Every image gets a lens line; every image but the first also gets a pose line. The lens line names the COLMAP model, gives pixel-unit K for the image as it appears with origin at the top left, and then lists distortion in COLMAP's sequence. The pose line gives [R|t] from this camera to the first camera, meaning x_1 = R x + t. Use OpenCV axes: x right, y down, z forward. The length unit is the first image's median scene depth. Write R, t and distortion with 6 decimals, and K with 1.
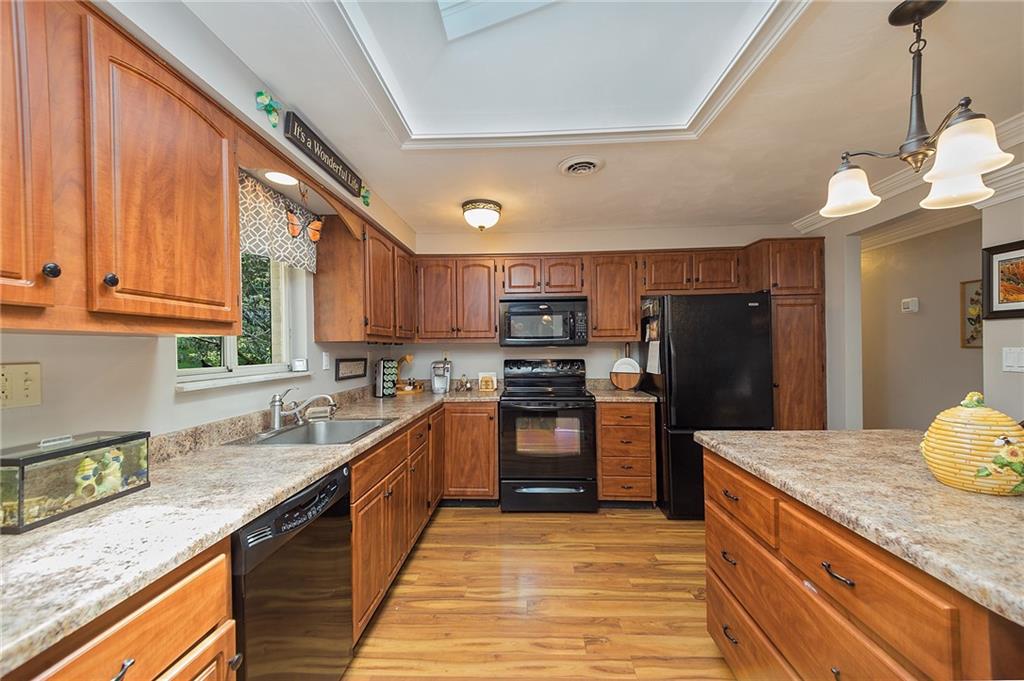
lens RADIAL K [[413.3, 0, 511.0], [0, 413.3, 347.2], [0, 0, 1]] dist [-0.004388, -0.001476]
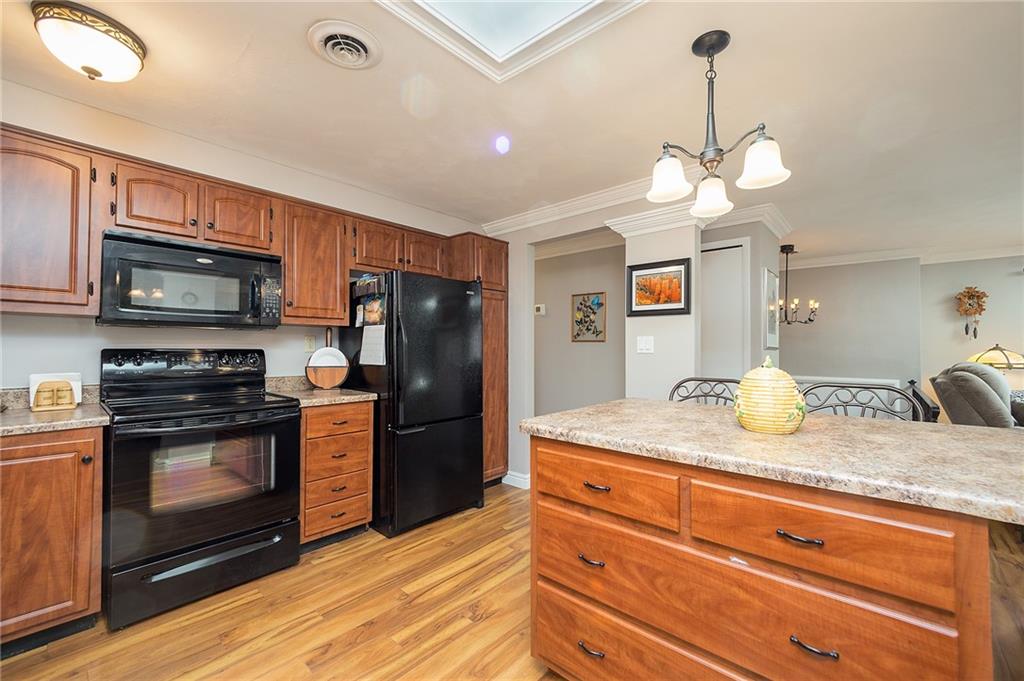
lens RADIAL K [[413.3, 0, 518.8], [0, 413.3, 347.6], [0, 0, 1]] dist [-0.004388, -0.001476]
pose [[0.621333, 0.010689, 0.783474, -0.114384], [-0.007798, 0.999942, -0.007458, 0.032500], [-0.783508, -0.001476, 0.621380, 0.265491]]
